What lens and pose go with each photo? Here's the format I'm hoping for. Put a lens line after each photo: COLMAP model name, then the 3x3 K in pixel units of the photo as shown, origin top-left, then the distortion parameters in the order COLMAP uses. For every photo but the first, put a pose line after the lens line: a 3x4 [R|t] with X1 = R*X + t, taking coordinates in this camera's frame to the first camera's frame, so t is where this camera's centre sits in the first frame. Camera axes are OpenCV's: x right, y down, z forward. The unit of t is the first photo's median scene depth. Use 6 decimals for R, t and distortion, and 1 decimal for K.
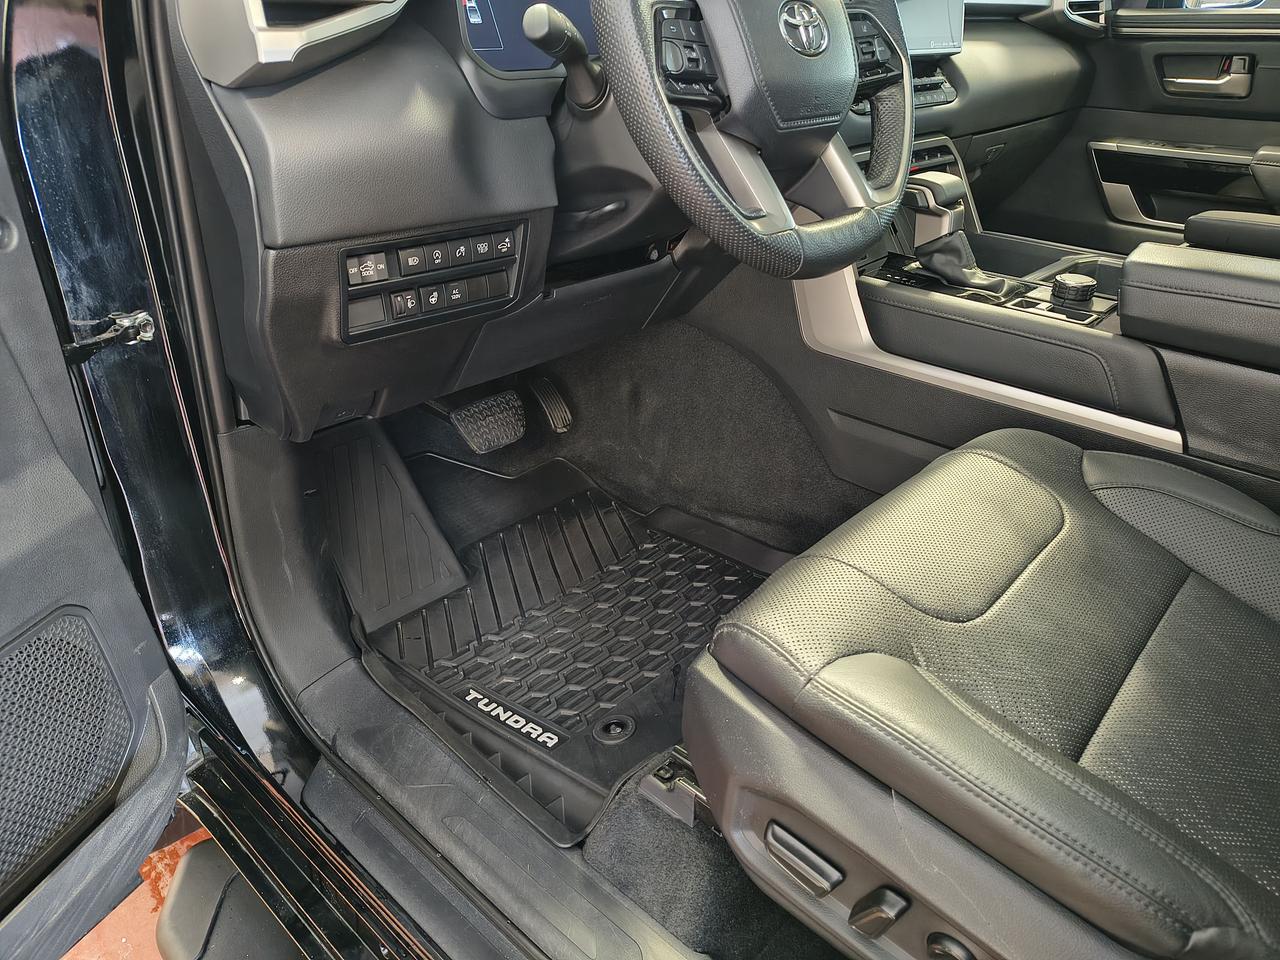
lens RADIAL K [[872.0, 0, 640.3], [0, 872.0, 511.3], [0, 0, 1]] dist [0.048638, -0.068250]
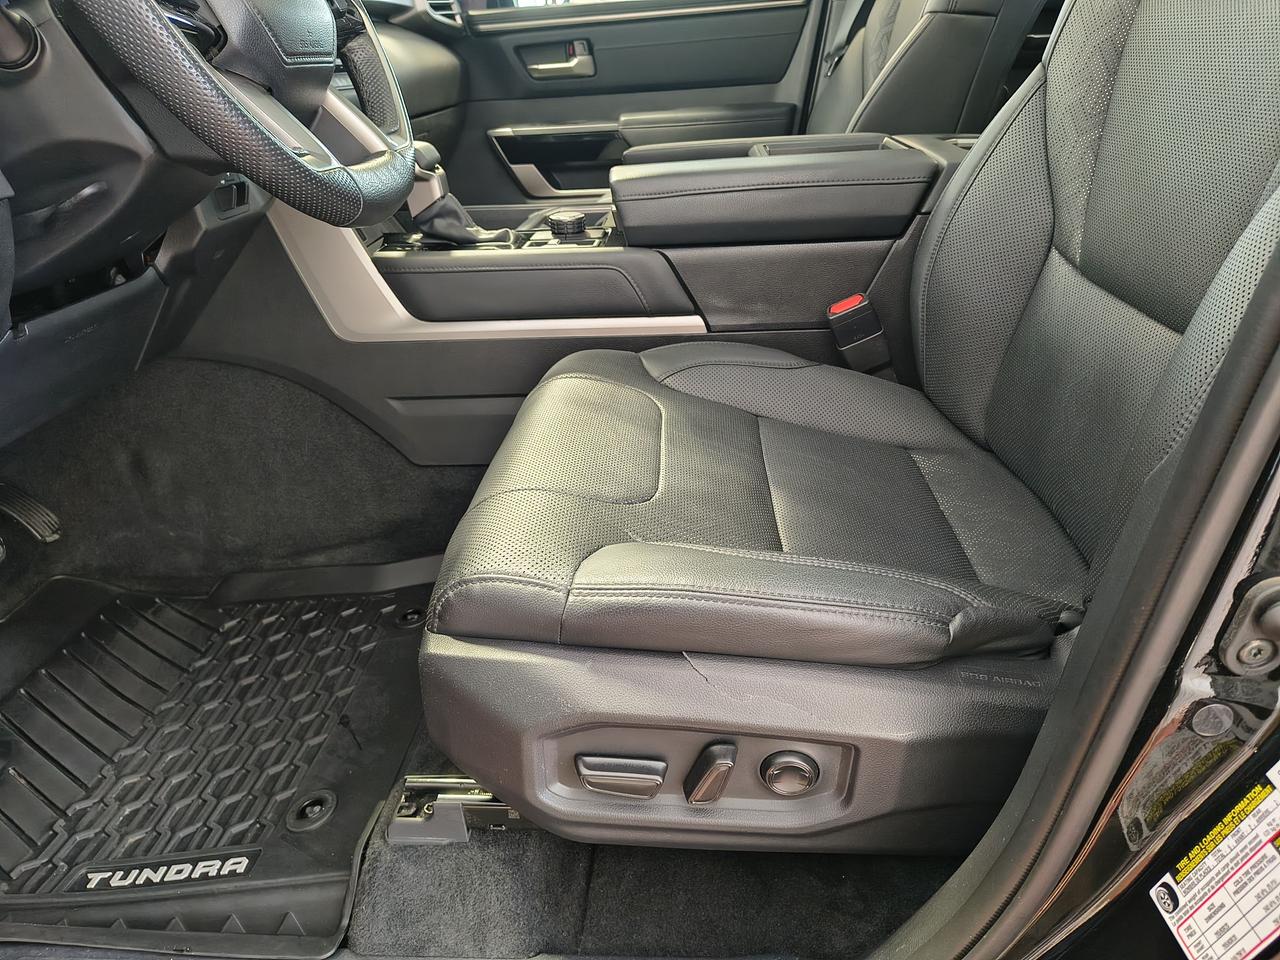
lens RADIAL K [[872.0, 0, 640.3], [0, 872.0, 511.3], [0, 0, 1]] dist [0.048638, -0.068250]
pose [[0.774299, -0.333919, 0.537549, -0.134527], [0.366953, 0.928974, 0.048499, 0.055541], [-0.515564, 0.159703, 0.841837, 0.084936]]
